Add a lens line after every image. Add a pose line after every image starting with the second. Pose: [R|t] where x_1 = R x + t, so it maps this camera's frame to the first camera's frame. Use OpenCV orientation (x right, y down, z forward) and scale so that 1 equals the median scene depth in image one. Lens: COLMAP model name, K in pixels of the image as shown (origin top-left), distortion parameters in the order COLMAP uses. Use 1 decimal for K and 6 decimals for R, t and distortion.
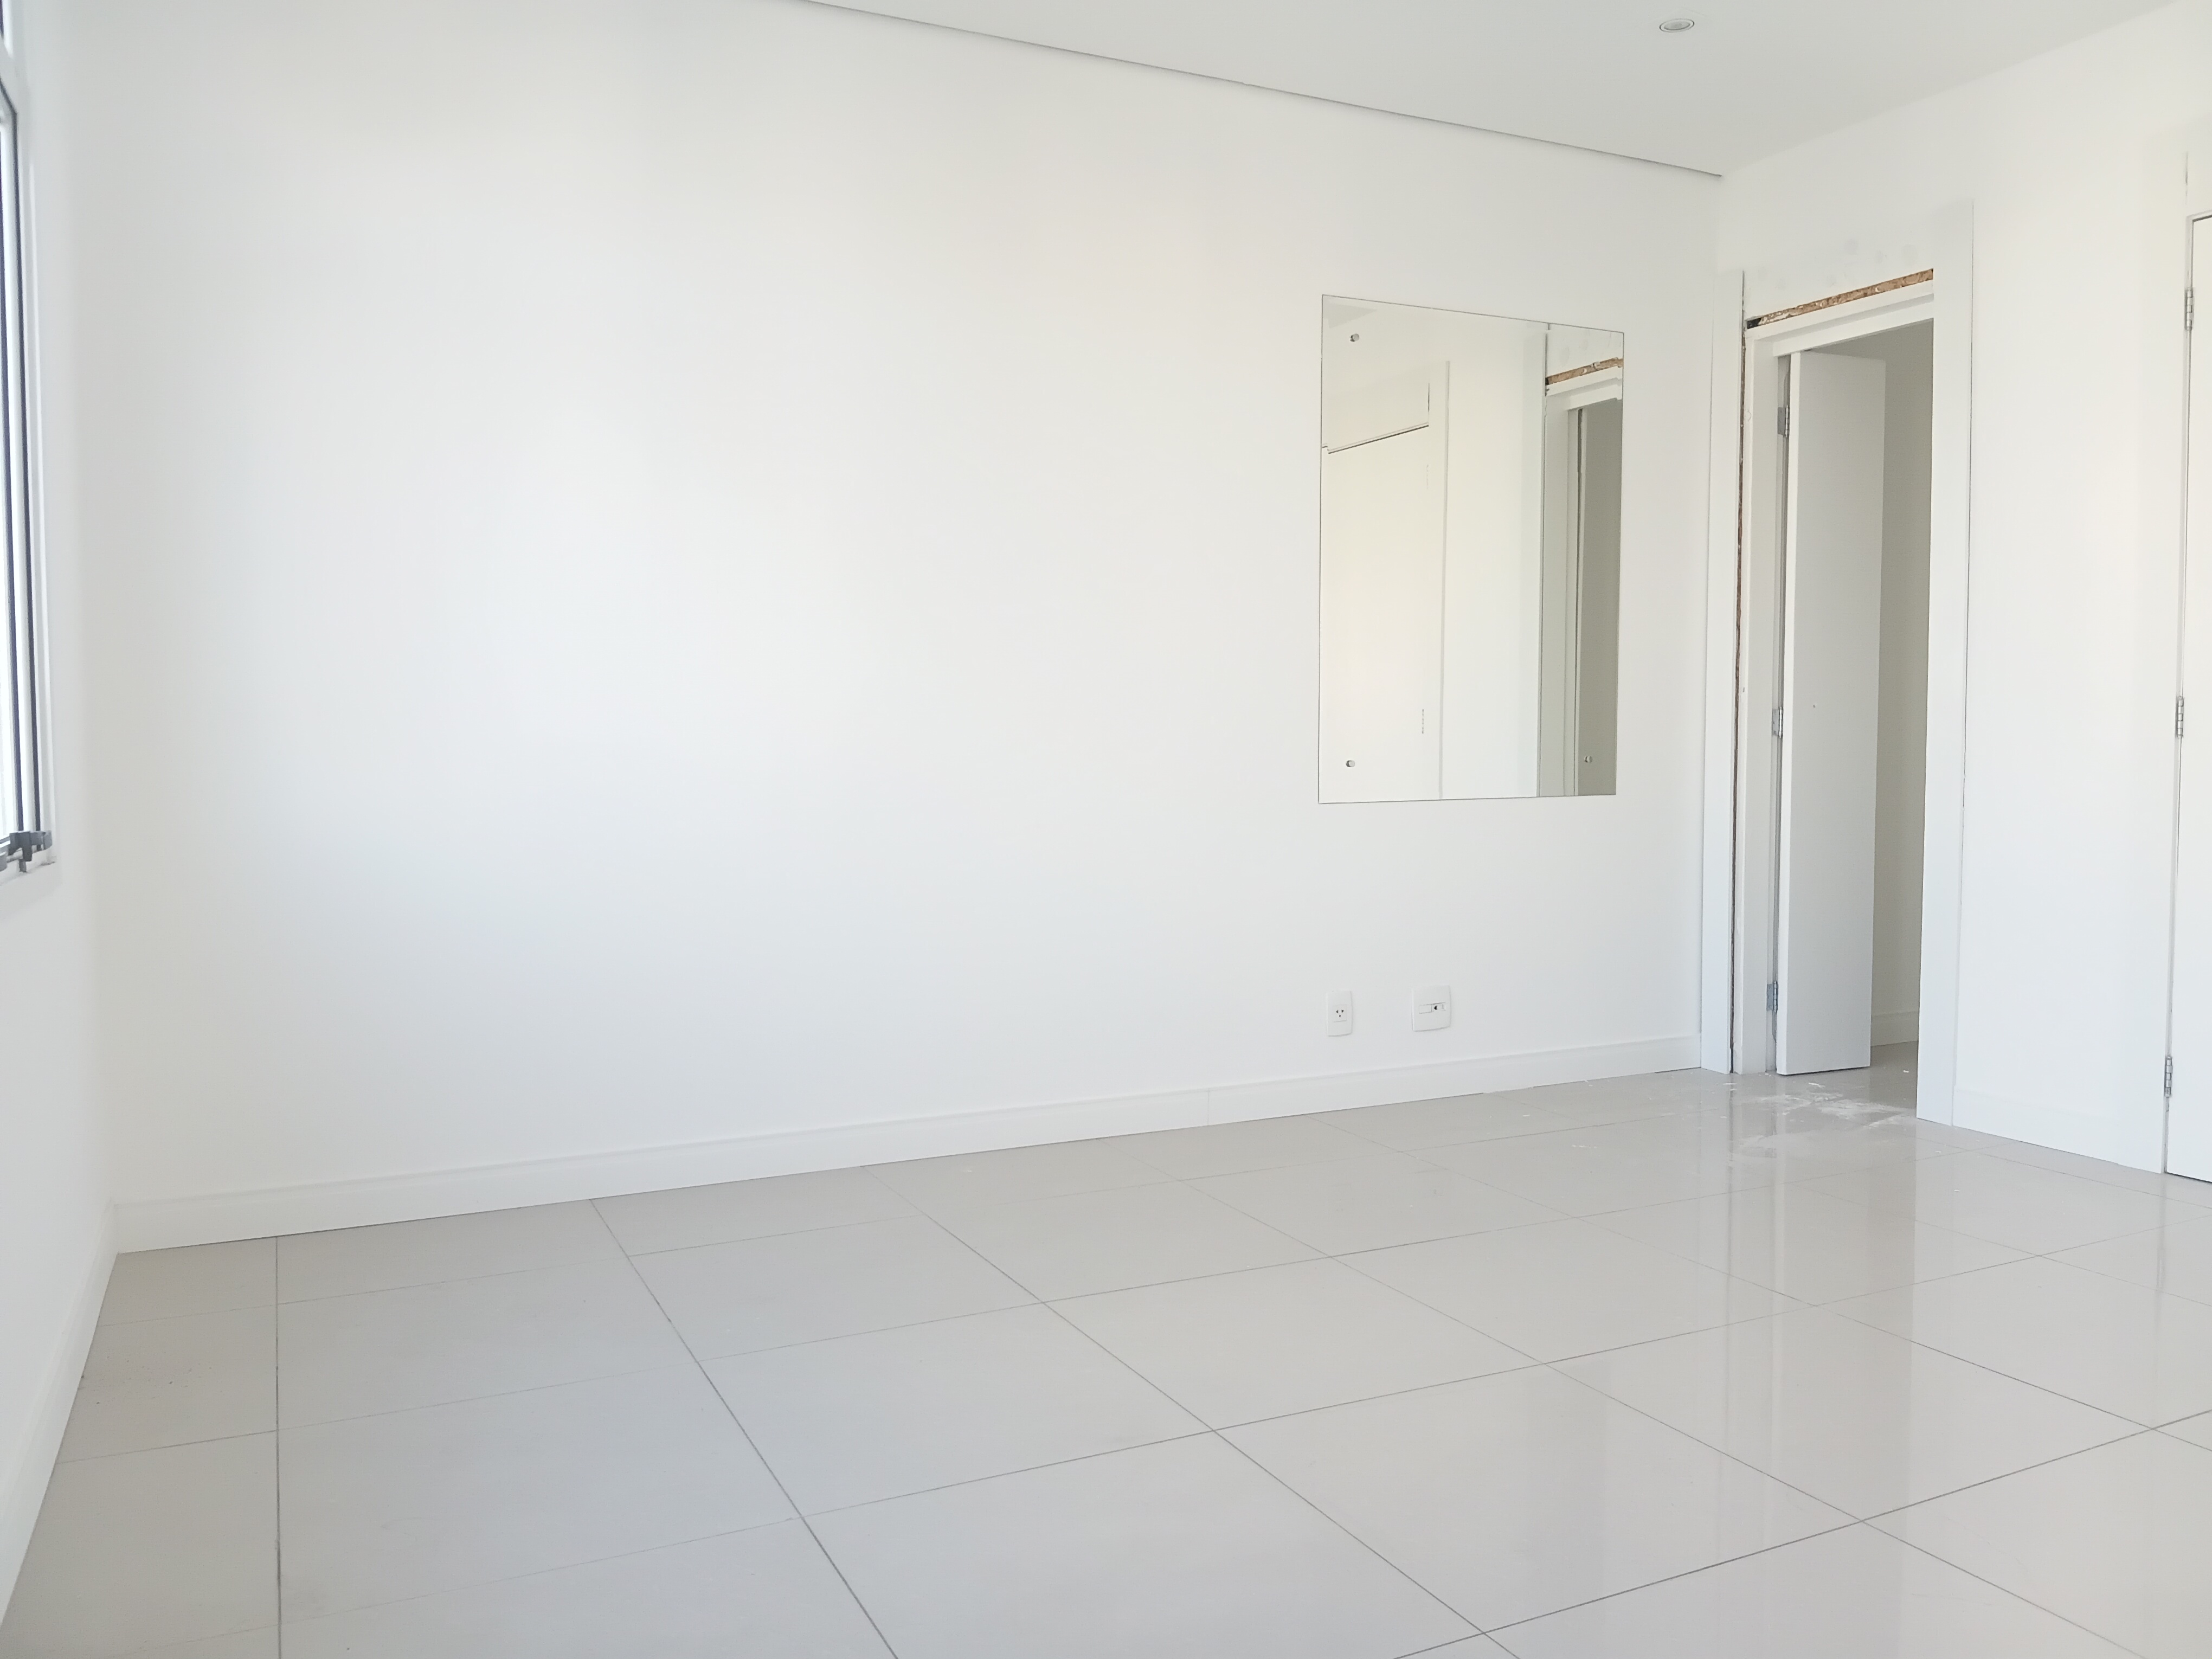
lens RADIAL K [[1697.8, 0, 1106.0], [0, 1697.8, 829.5], [0, 0, 1]] dist [-0.006027, -0.005860]
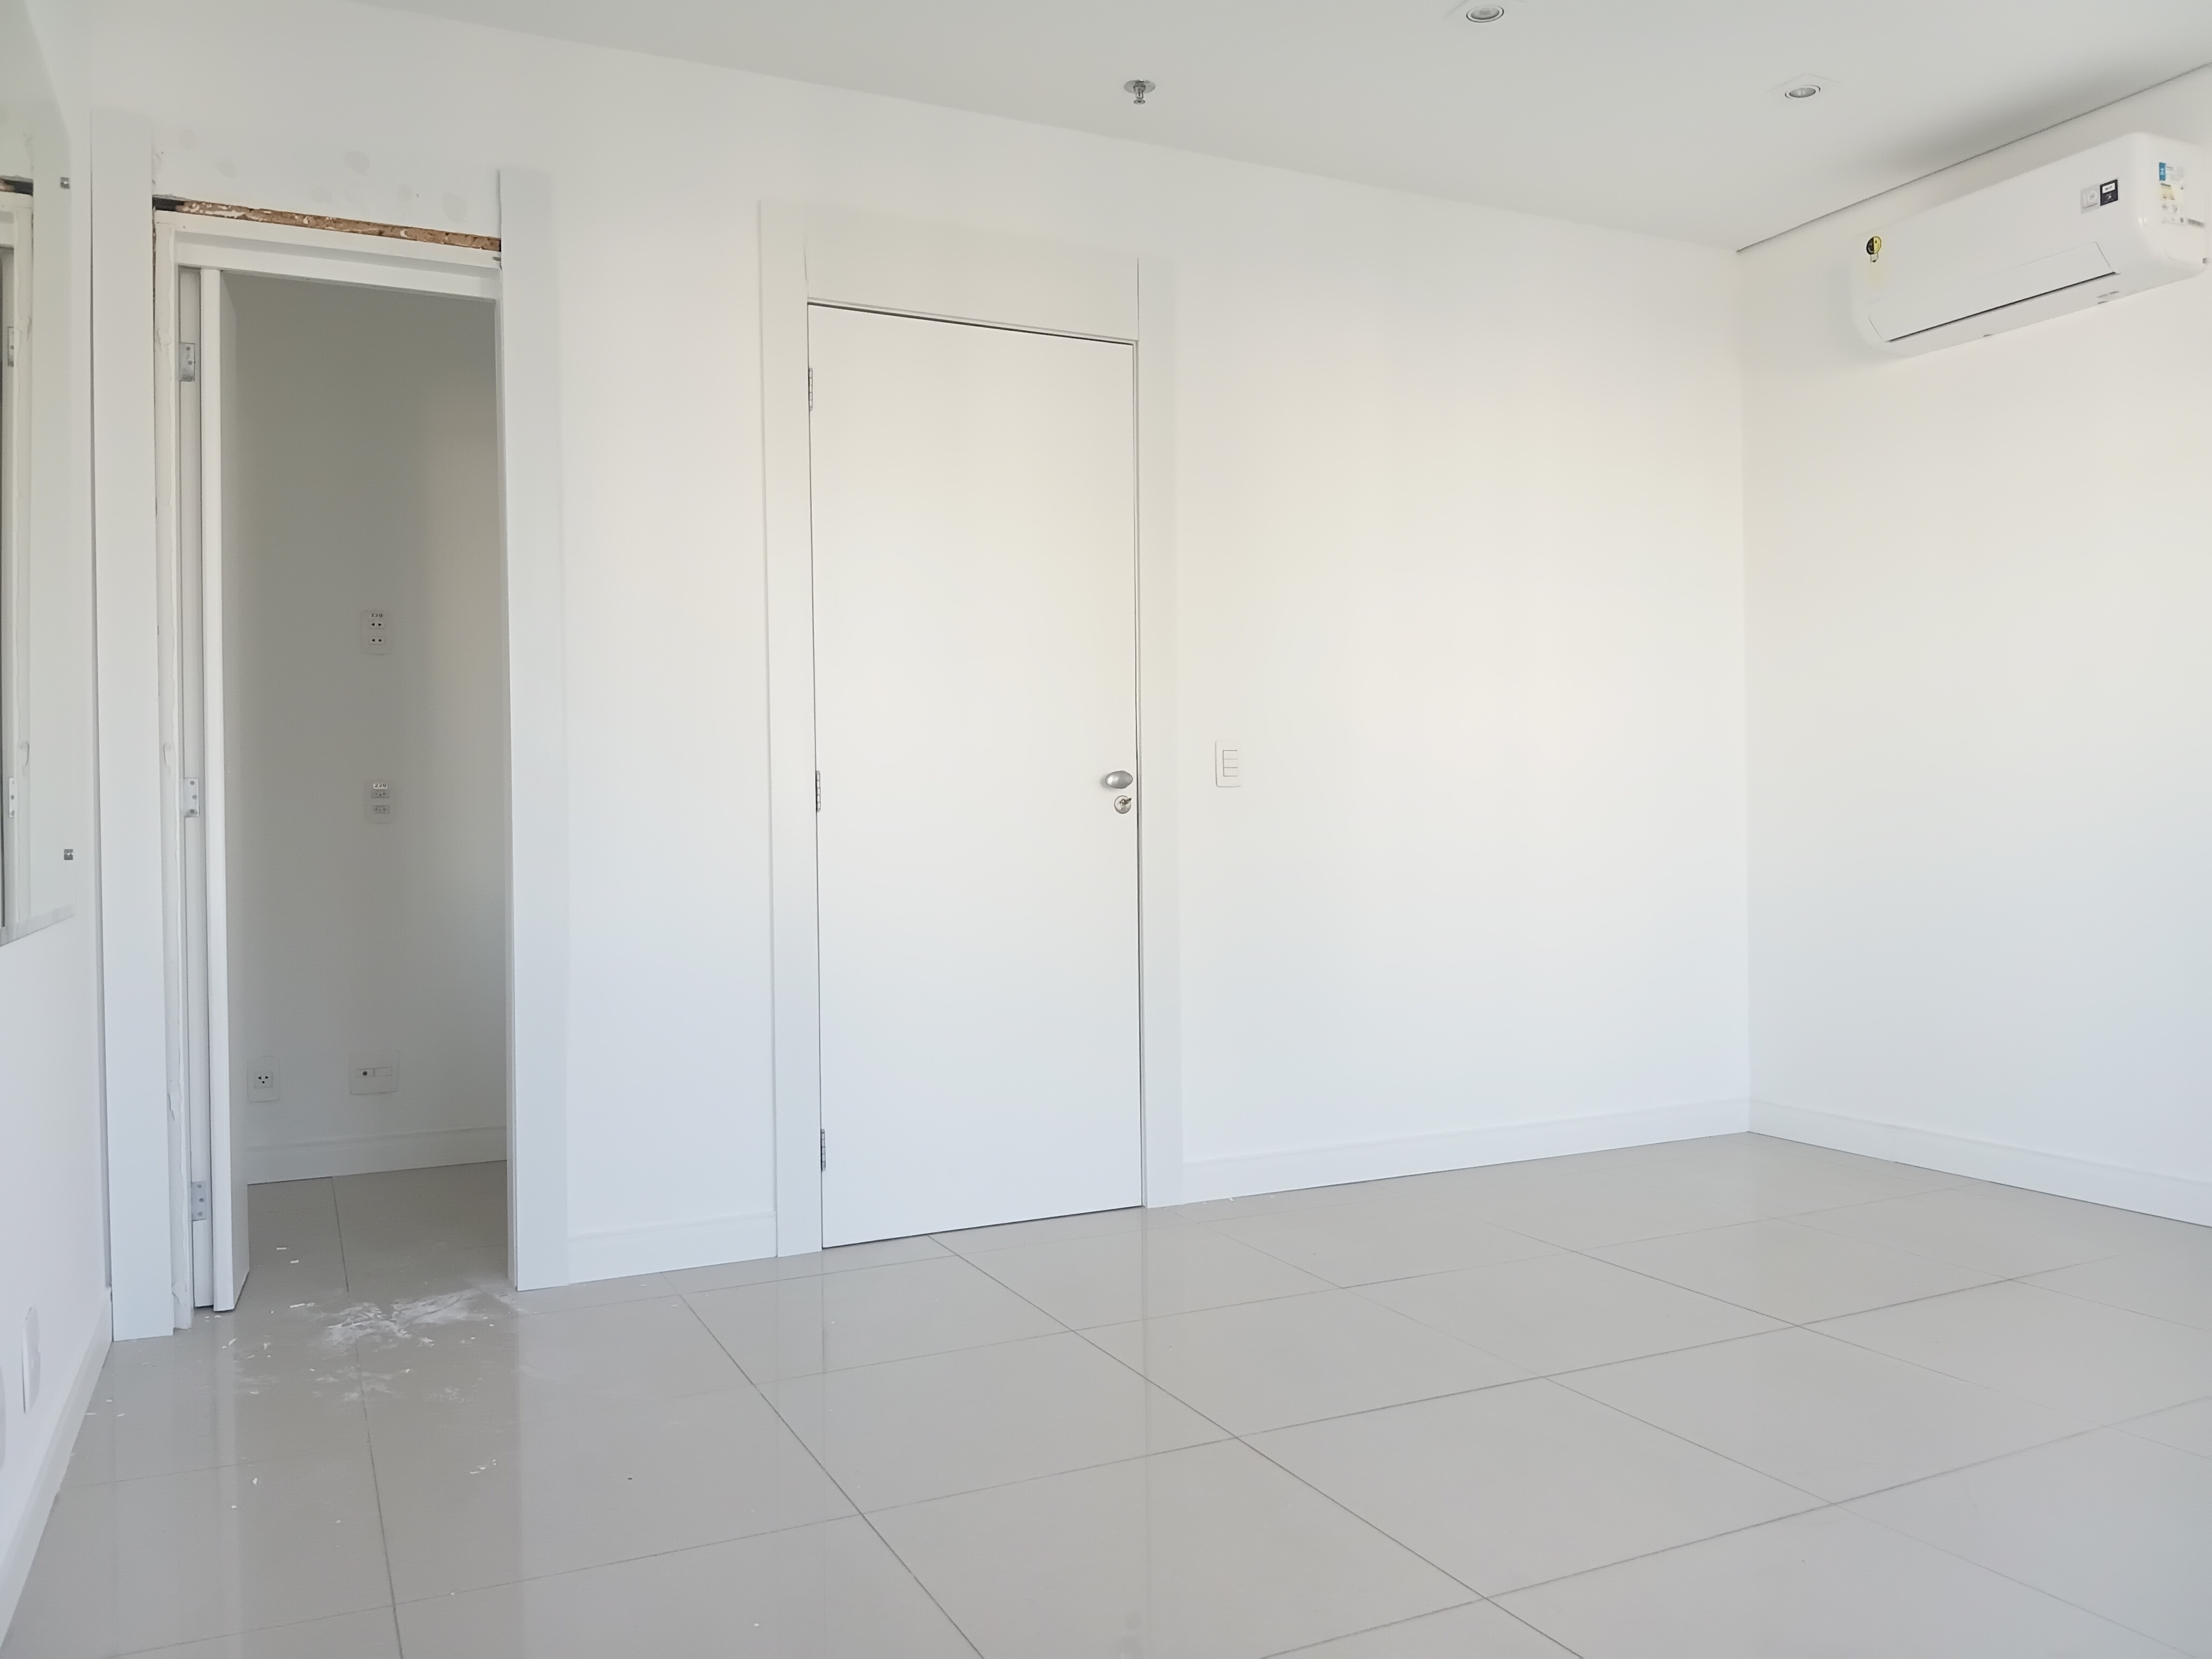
lens RADIAL K [[1733.6, 0, 1106.0], [0, 1733.6, 829.5], [0, 0, 1]] dist [-0.003184, -0.003494]
pose [[0.004306, -0.002943, 0.999986, -0.308173], [0.075296, 0.997158, 0.002611, -0.025420], [-0.997152, 0.075284, 0.004515, 0.653220]]
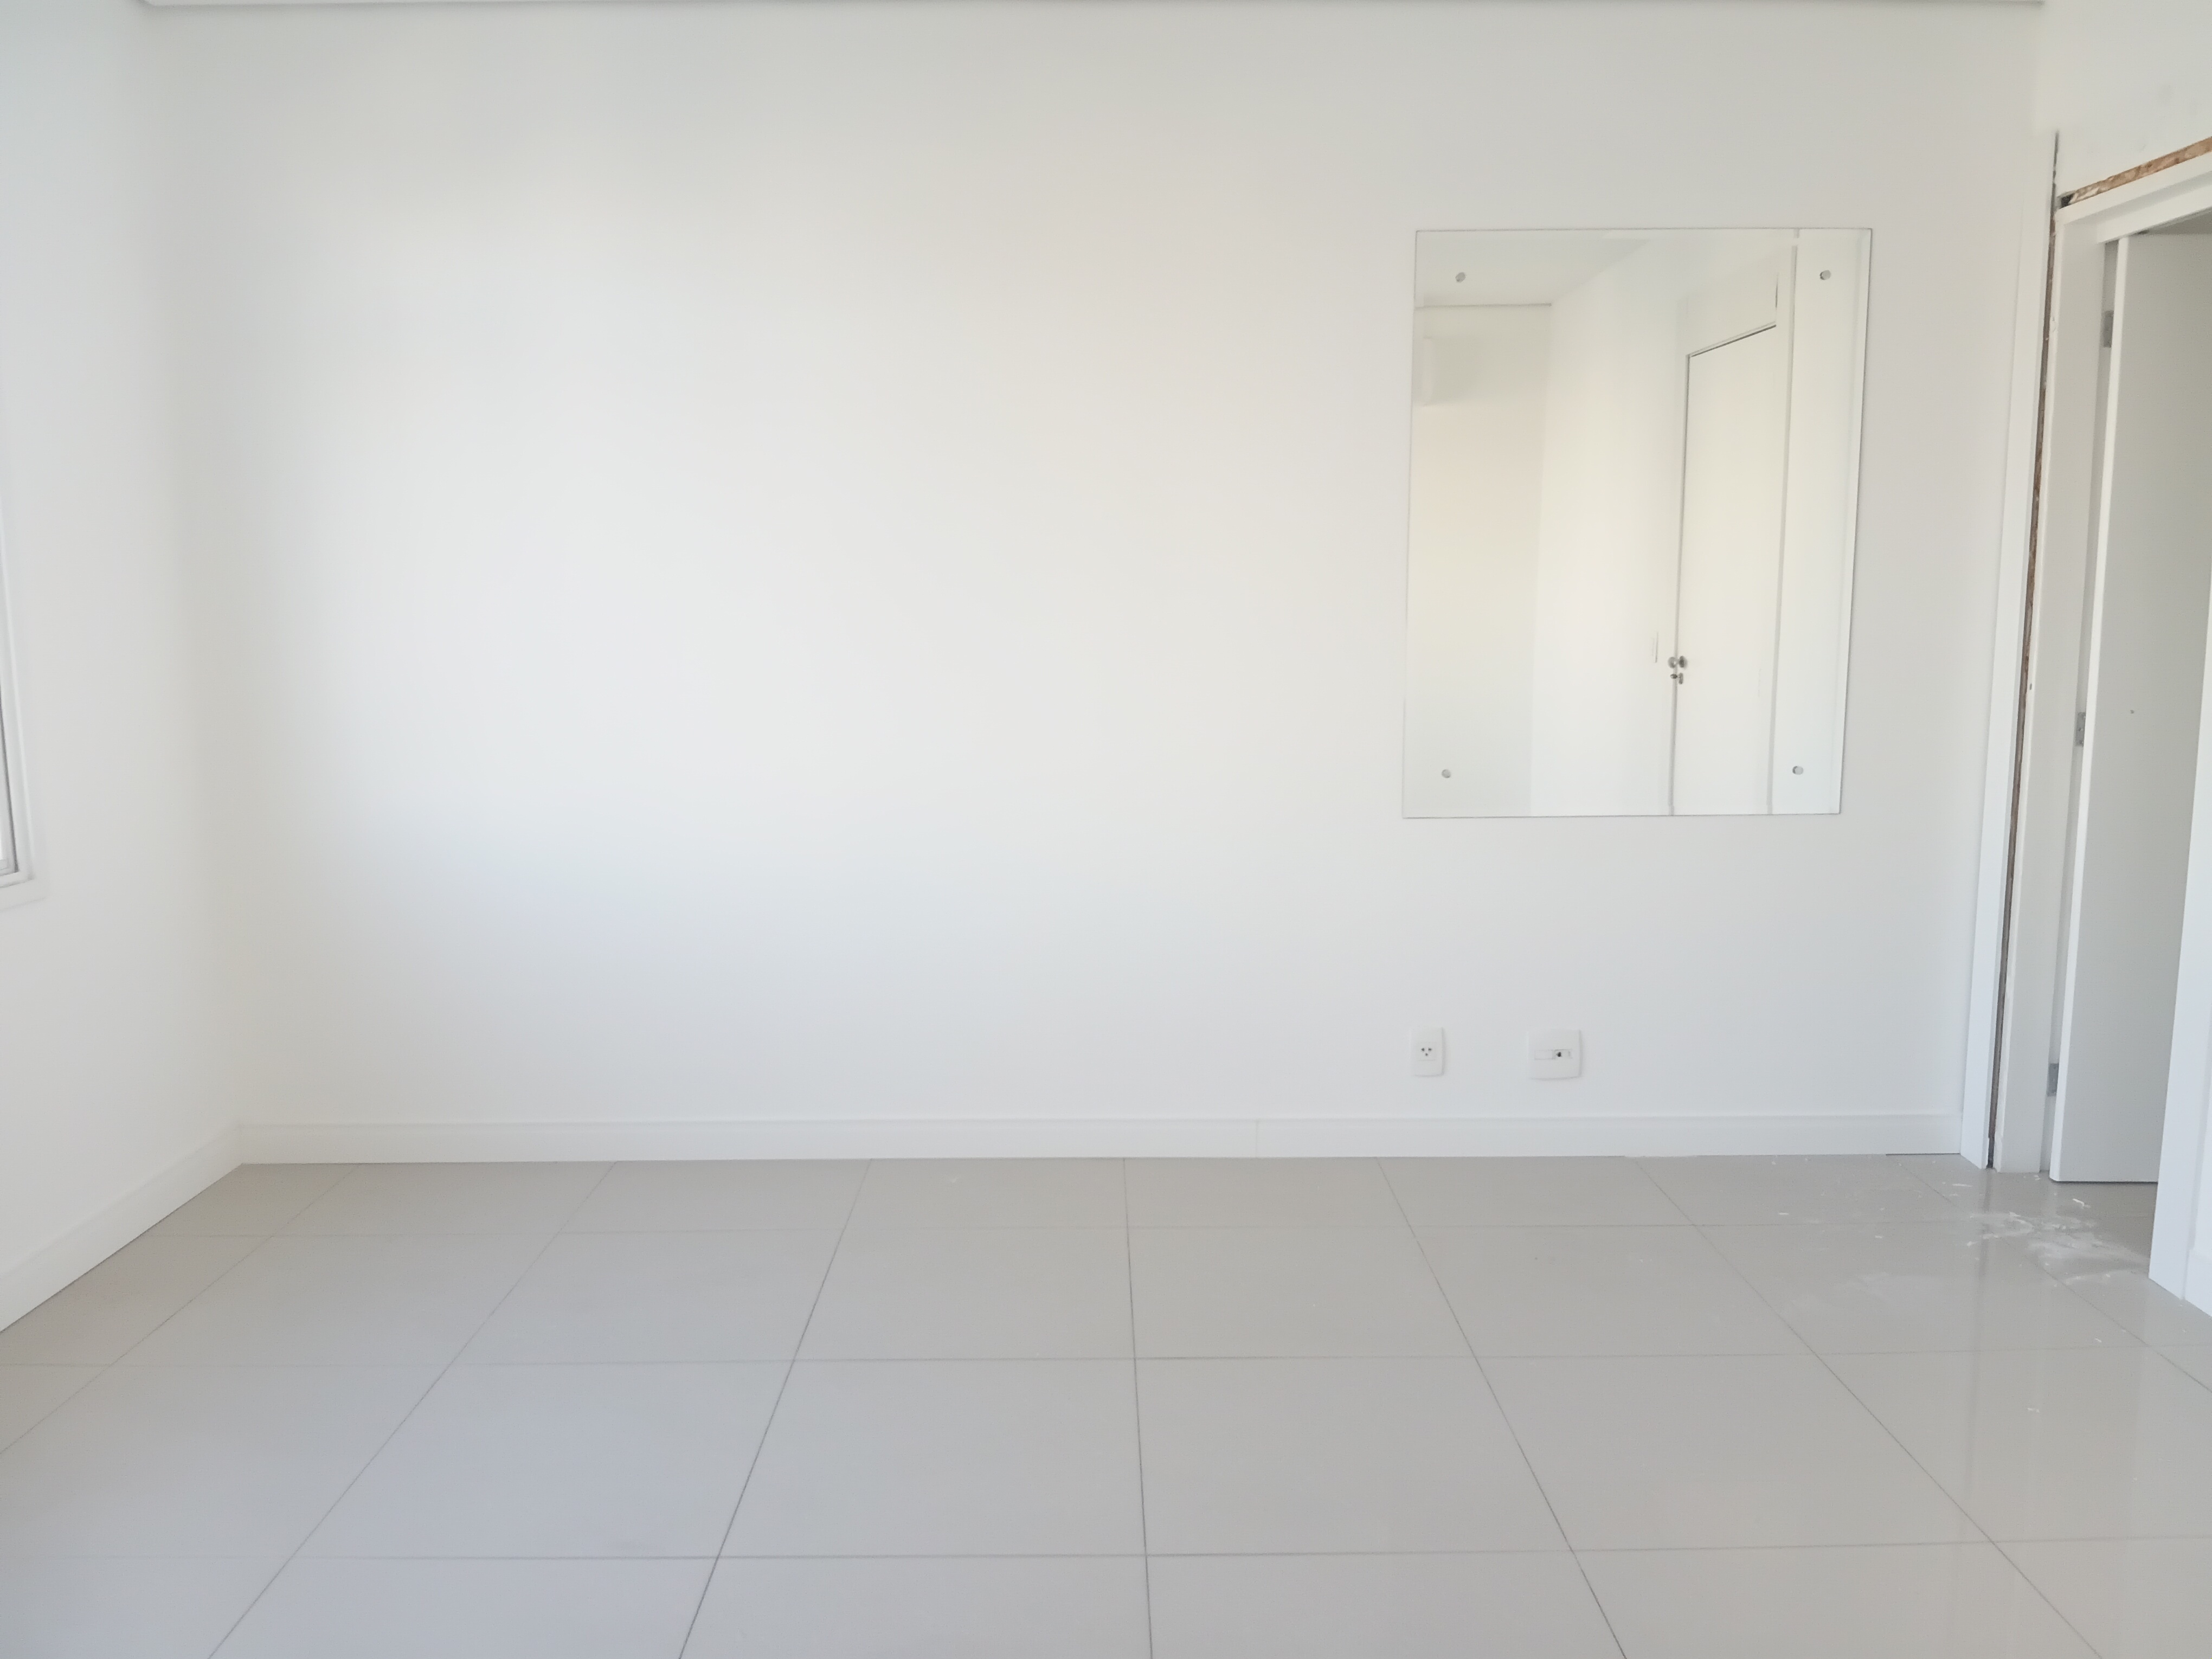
lens RADIAL K [[1733.6, 0, 1106.0], [0, 1733.6, 829.5], [0, 0, 1]] dist [-0.003184, -0.003494]
pose [[0.905177, 0.061629, -0.420542, 0.341451], [-0.024780, 0.995401, 0.092535, -0.083115], [0.424311, -0.073339, 0.902542, 0.109376]]
